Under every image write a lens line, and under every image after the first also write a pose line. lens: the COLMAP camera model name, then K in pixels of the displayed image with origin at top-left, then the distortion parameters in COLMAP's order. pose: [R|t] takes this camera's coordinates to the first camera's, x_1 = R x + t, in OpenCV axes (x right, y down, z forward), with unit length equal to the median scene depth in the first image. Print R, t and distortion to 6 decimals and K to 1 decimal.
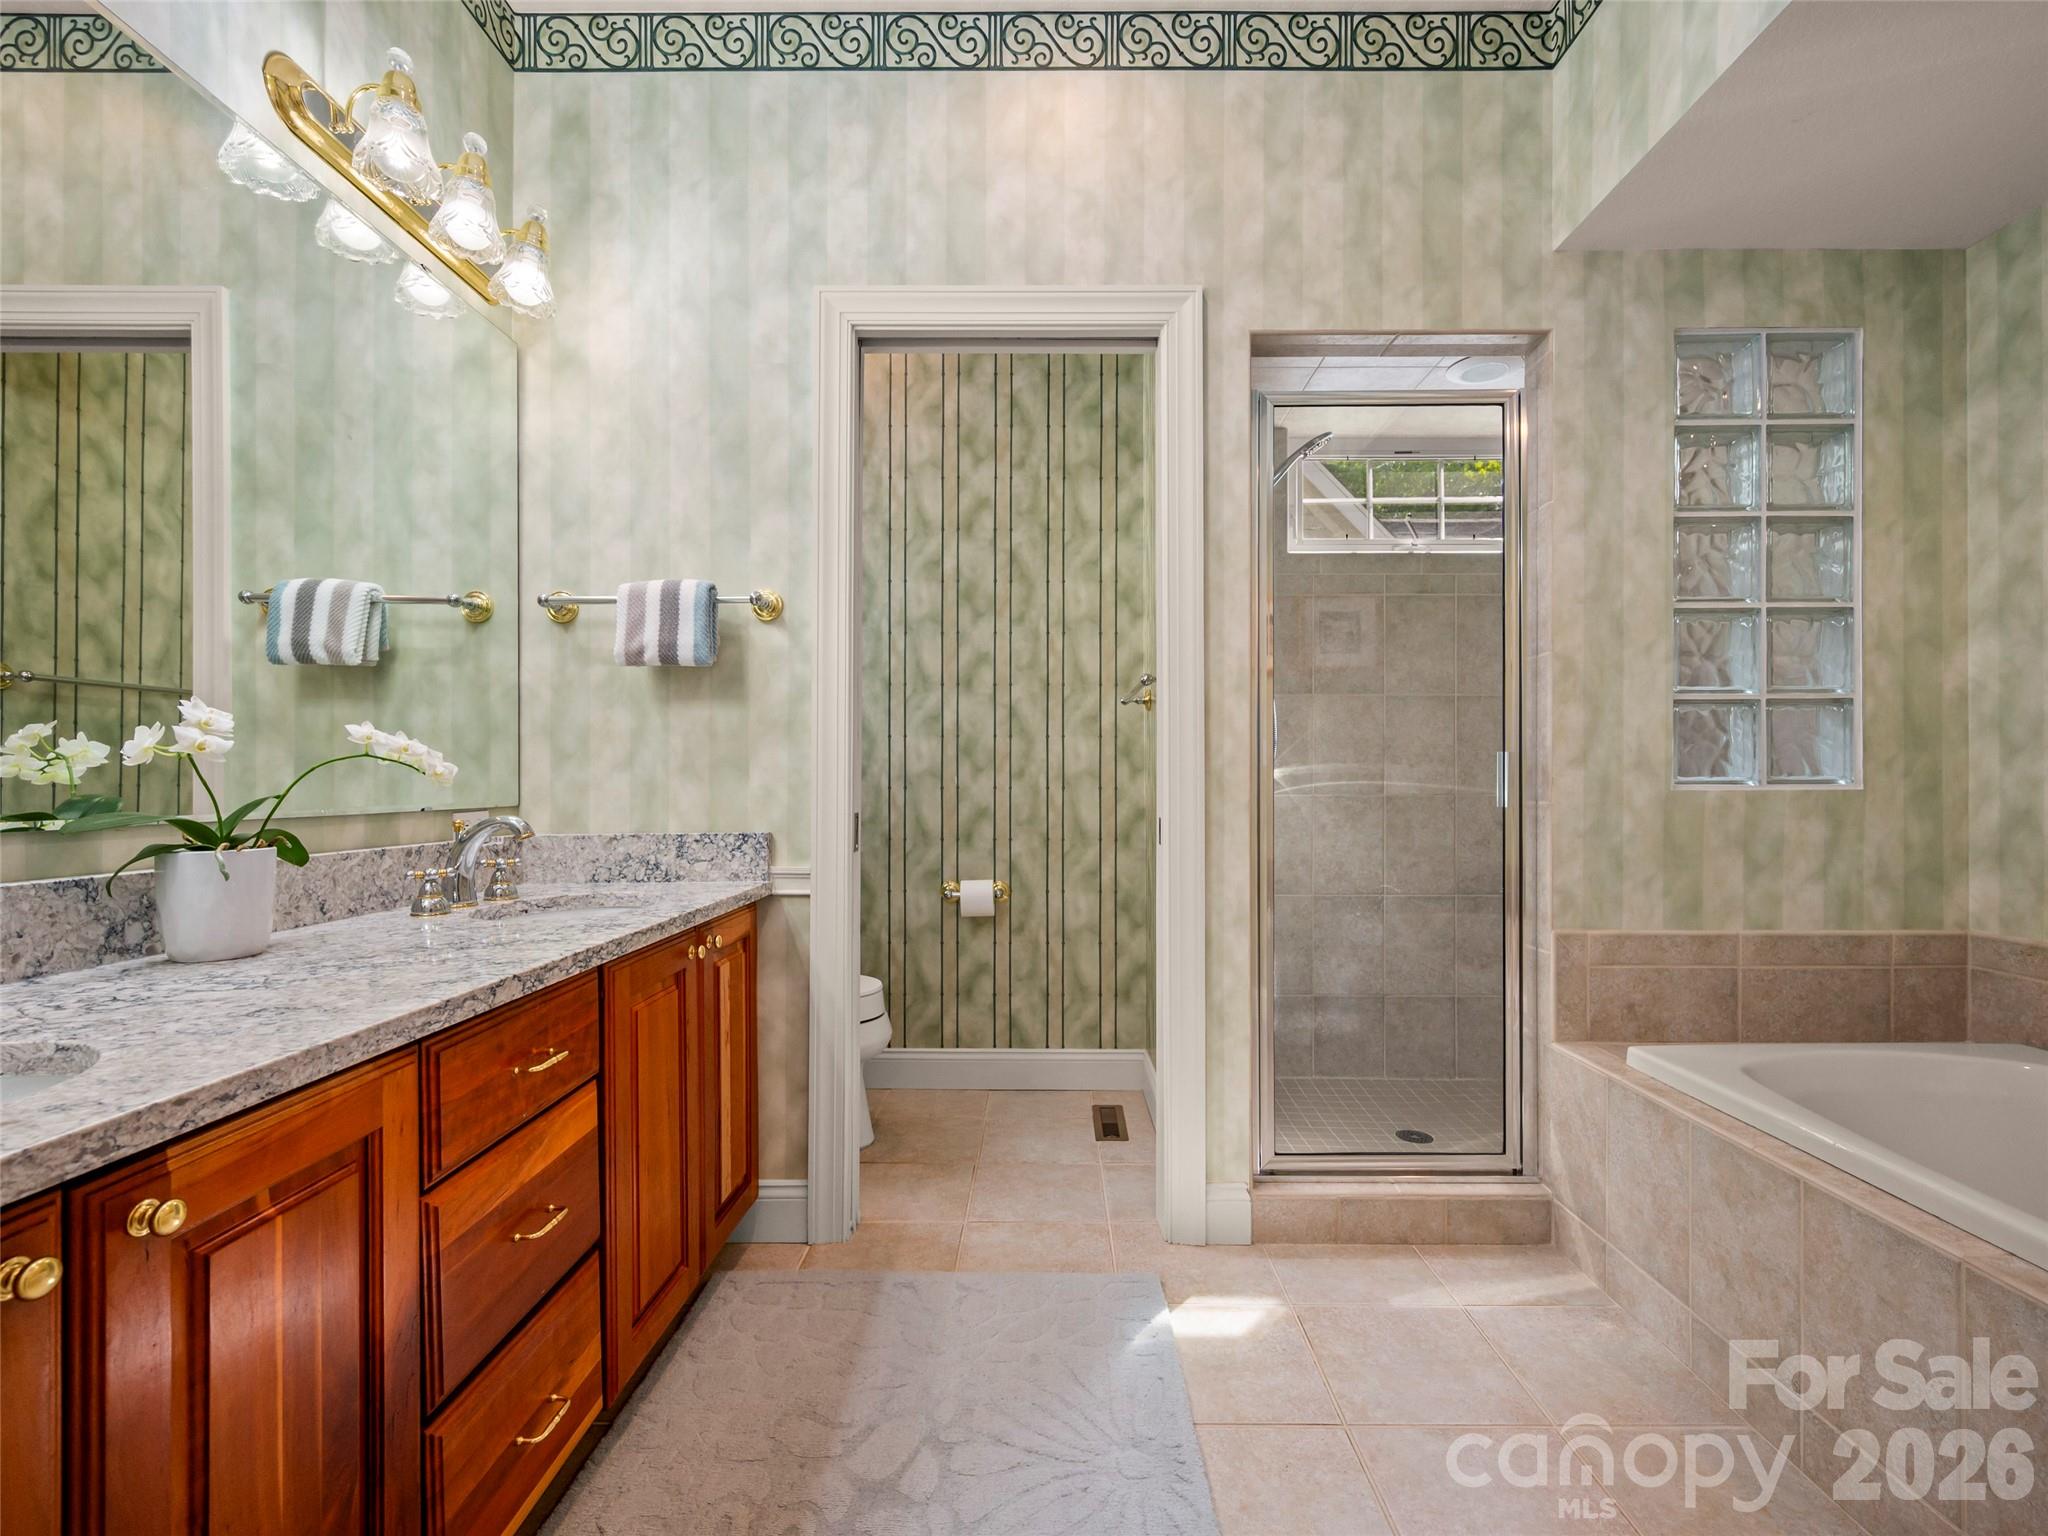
lens RADIAL K [[945.8, 0, 1023.9], [0, 945.8, 772.9], [0, 0, 1]] dist [-0.000350, -0.000227]
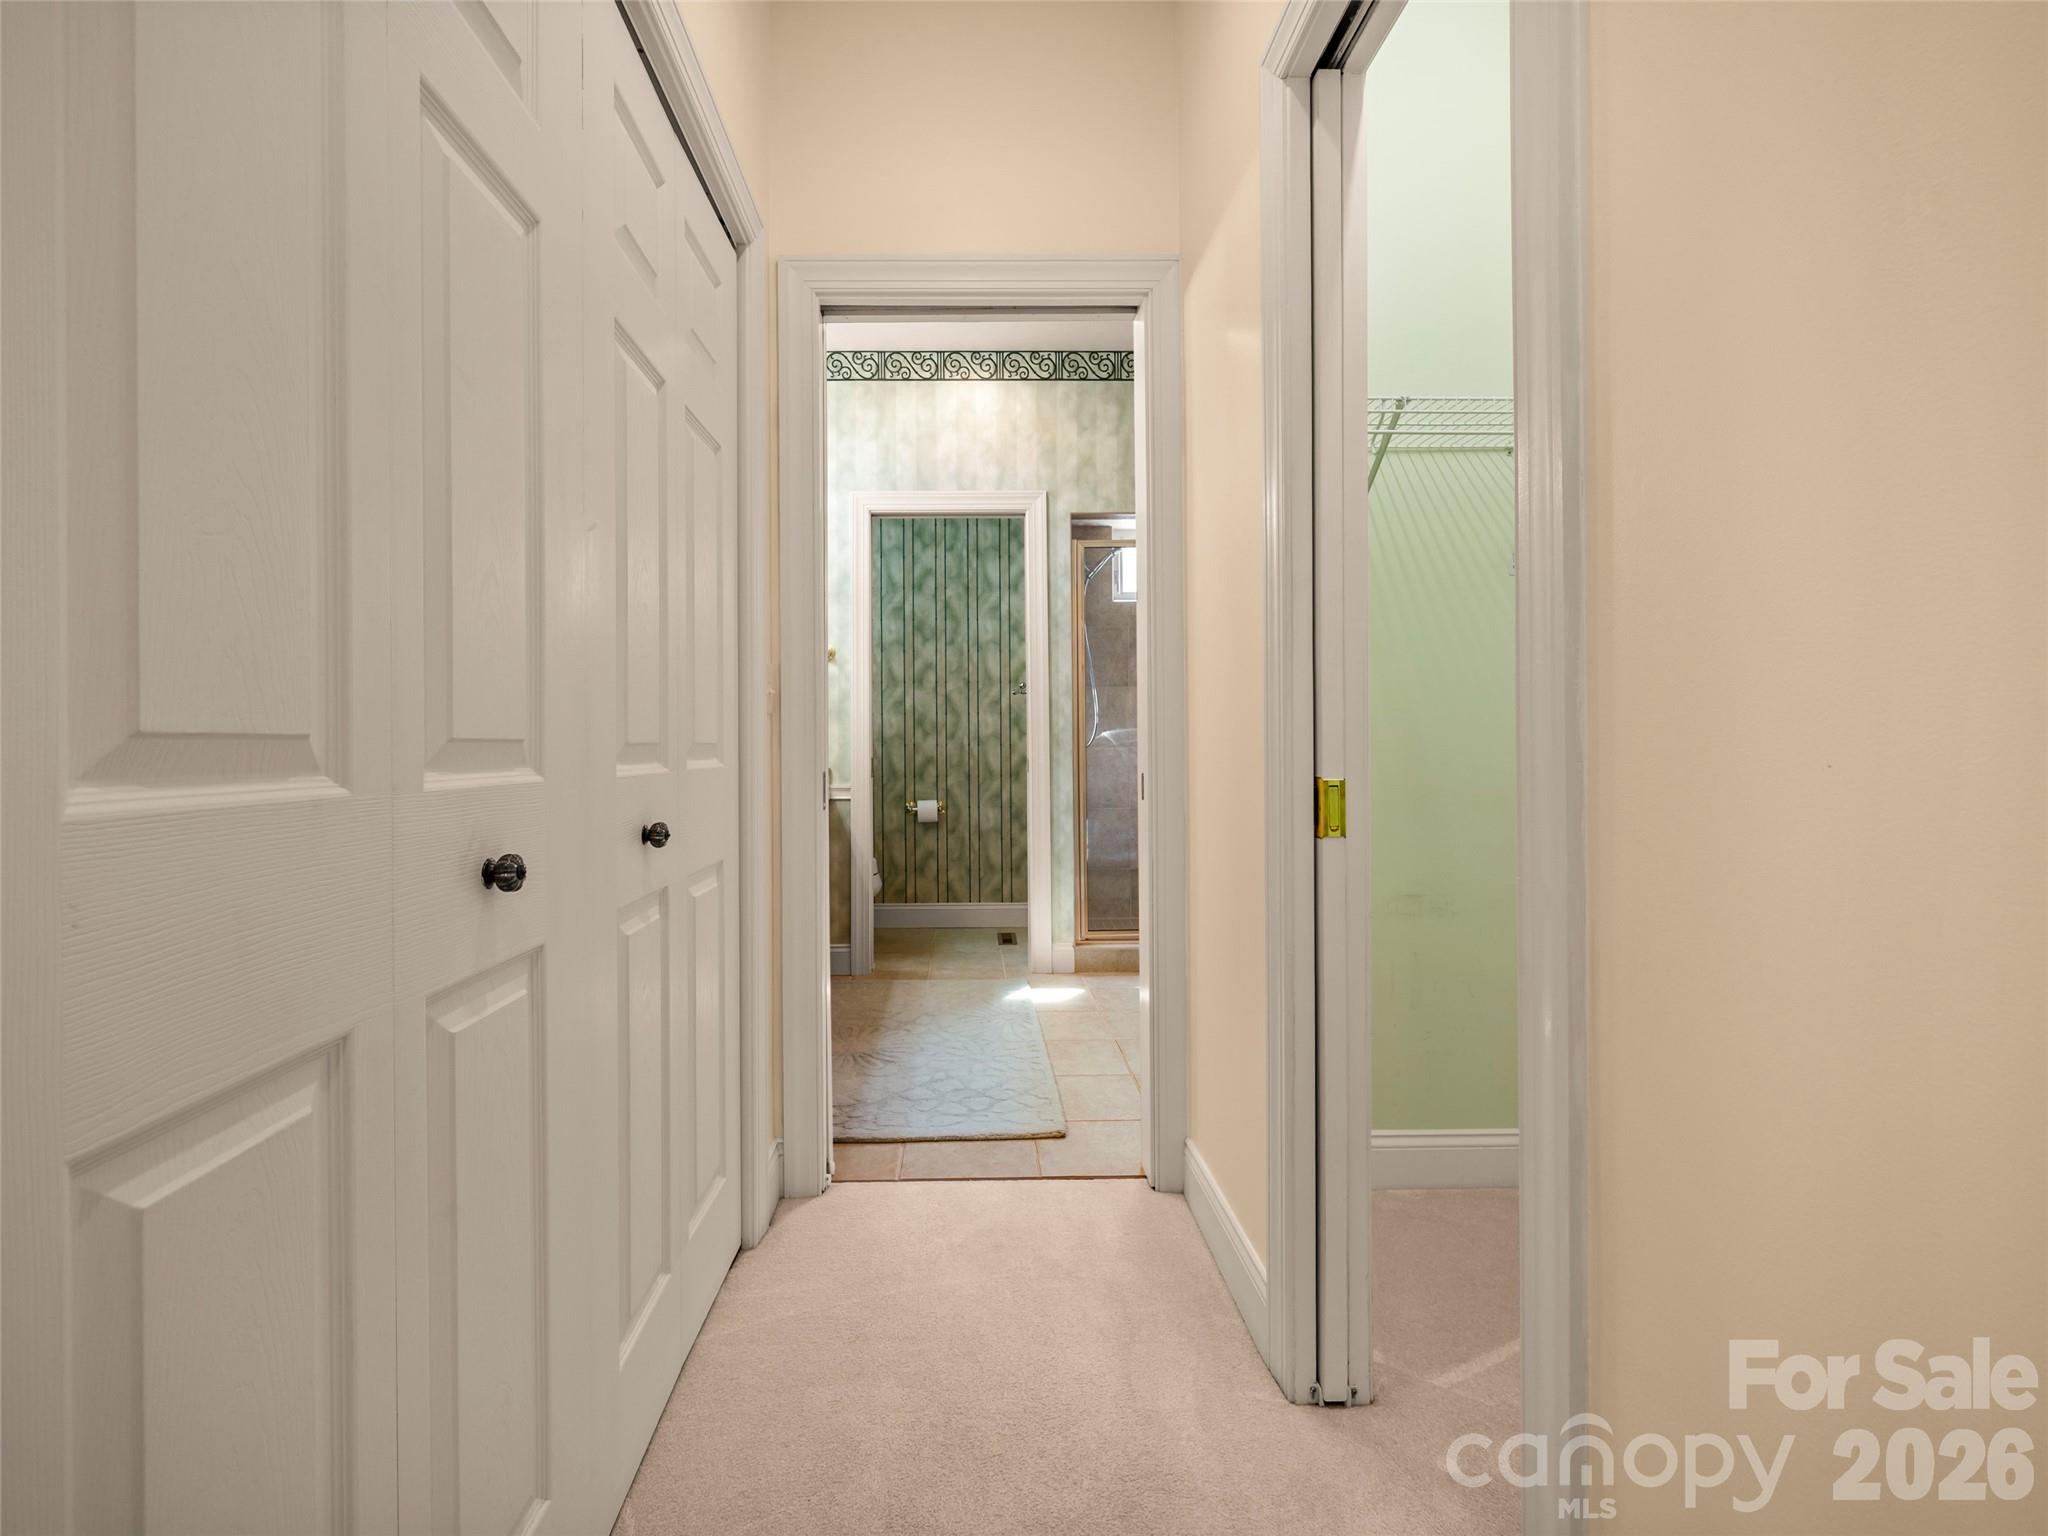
lens RADIAL K [[945.8, 0, 1023.9], [0, 945.8, 772.9], [0, 0, 1]] dist [-0.000350, -0.000227]
pose [[0.996004, -0.010239, 0.088716, -0.038559], [0.006377, 0.999024, 0.043697, -0.009155], [-0.089077, -0.042956, 0.995098, -0.952197]]
